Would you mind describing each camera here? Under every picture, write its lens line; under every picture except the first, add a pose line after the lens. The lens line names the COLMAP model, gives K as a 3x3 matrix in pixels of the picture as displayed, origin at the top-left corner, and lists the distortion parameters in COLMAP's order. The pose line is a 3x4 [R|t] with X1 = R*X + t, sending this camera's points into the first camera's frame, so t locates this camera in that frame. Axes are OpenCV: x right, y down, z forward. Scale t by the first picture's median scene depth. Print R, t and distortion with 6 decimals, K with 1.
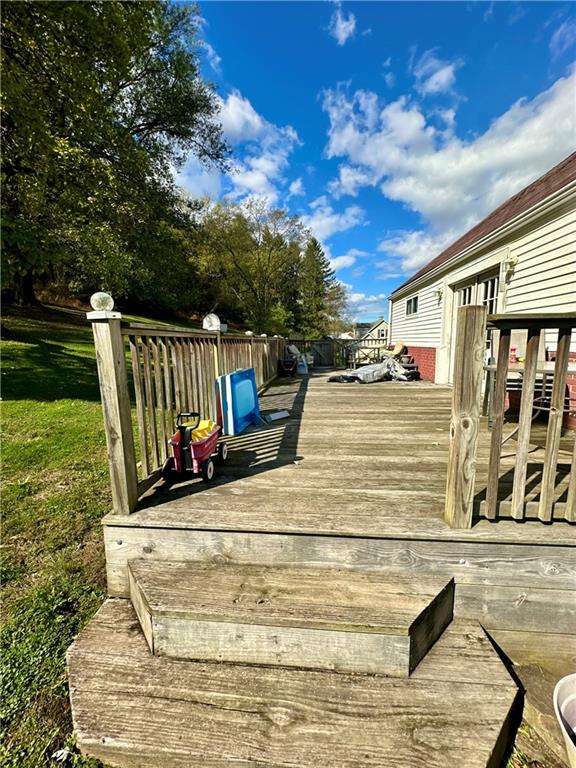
lens RADIAL K [[306.7, 0, 288.0], [0, 306.7, 384.0], [0, 0, 1]] dist [0.001373, 0.000622]
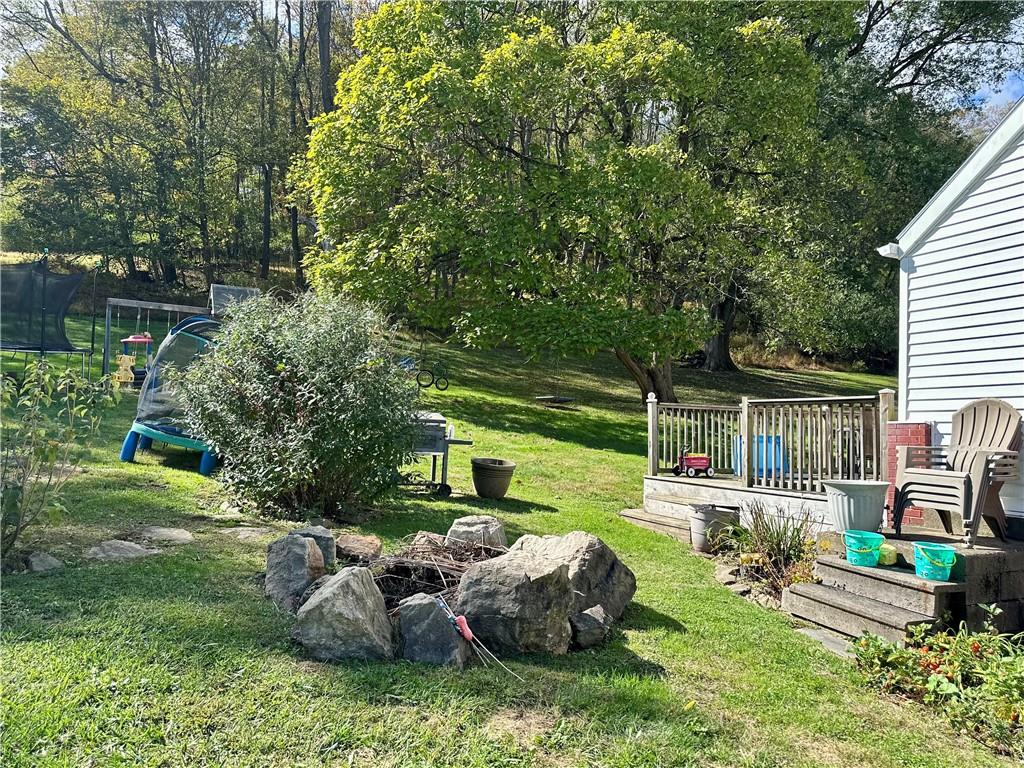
lens RADIAL K [[719.6, 0, 511.4], [0, 719.6, 379.0], [0, 0, 1]] dist [0.154540, -0.130473]
pose [[0.535946, -0.028003, -0.843787, 0.264434], [-0.149958, 0.980400, -0.127786, 0.037912], [0.830827, 0.195019, 0.521242, -0.217721]]
